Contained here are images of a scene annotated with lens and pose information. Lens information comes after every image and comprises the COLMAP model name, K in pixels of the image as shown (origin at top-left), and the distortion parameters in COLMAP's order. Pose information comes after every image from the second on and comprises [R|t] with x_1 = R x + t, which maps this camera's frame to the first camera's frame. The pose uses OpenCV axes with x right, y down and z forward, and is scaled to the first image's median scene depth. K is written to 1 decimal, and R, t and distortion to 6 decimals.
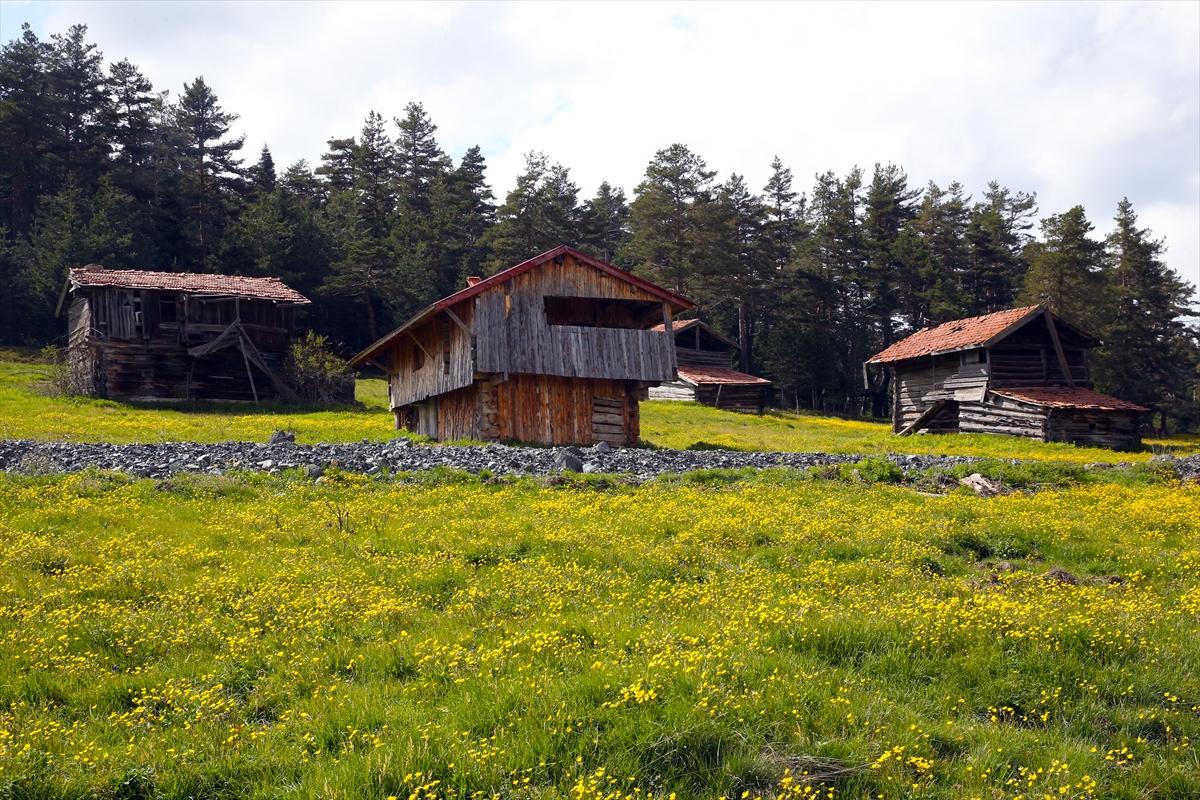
lens RADIAL K [[1355.3, 0, 600.0], [0, 1355.3, 400.0], [0, 0, 1]] dist [0.023649, 0.019348]
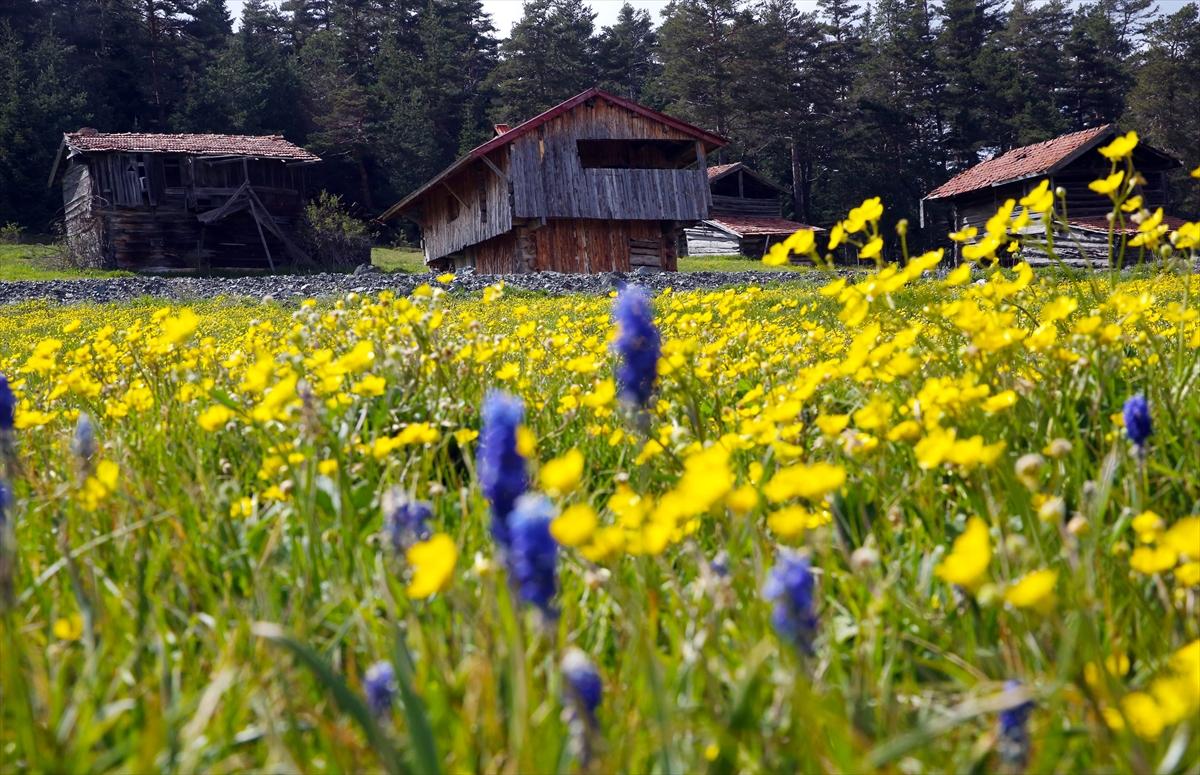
lens RADIAL K [[1698.3, 0, 598.9], [0, 1698.3, 406.1], [0, 0, 1]] dist [0.104094, 0.090850]
pose [[0.998837, -0.043127, -0.021545, -0.004032], [0.044618, 0.996234, 0.074350, 0.017388], [0.018258, -0.075225, 0.996999, -0.176134]]
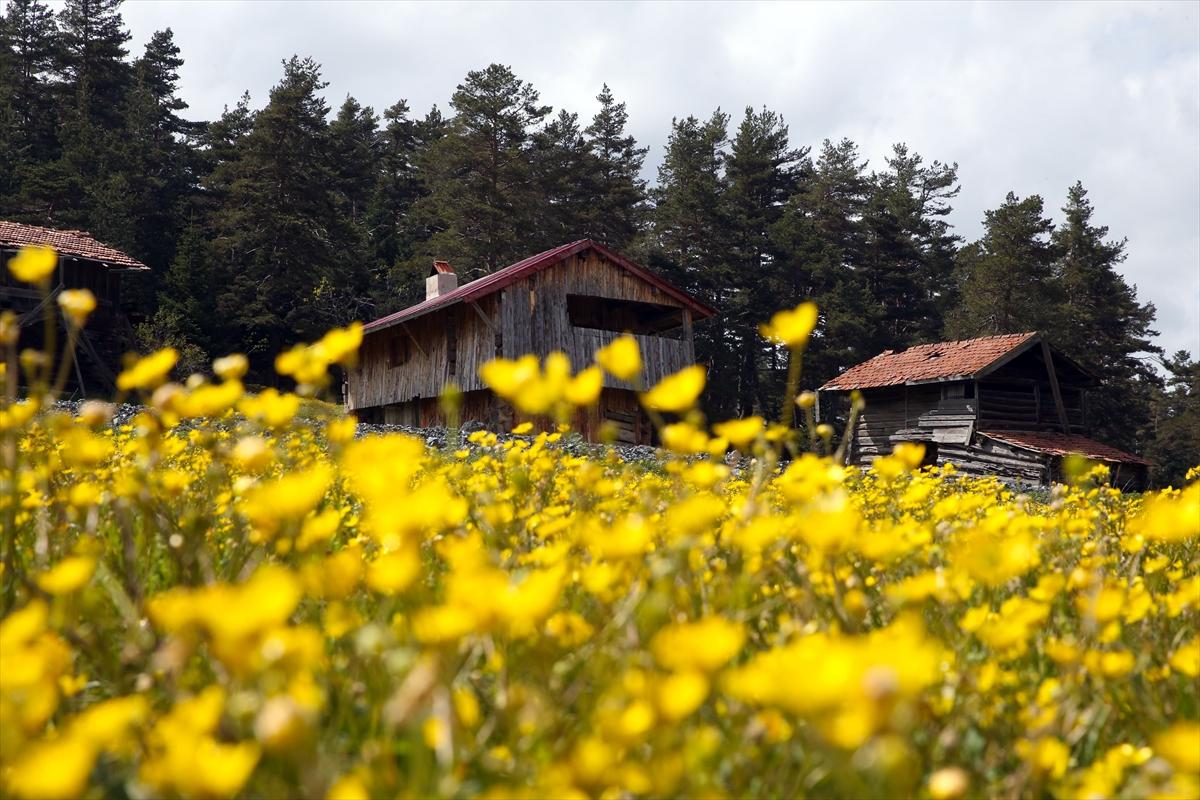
lens RADIAL K [[2191.7, 0, 600.0], [0, 2191.7, 400.0], [0, 0, 1]] dist [0.175773, 0.076283]
pose [[0.981956, 0.058456, 0.179848, -0.177197], [-0.055502, 0.998229, -0.021417, 0.014877], [-0.180781, 0.011049, 0.983461, -0.275449]]
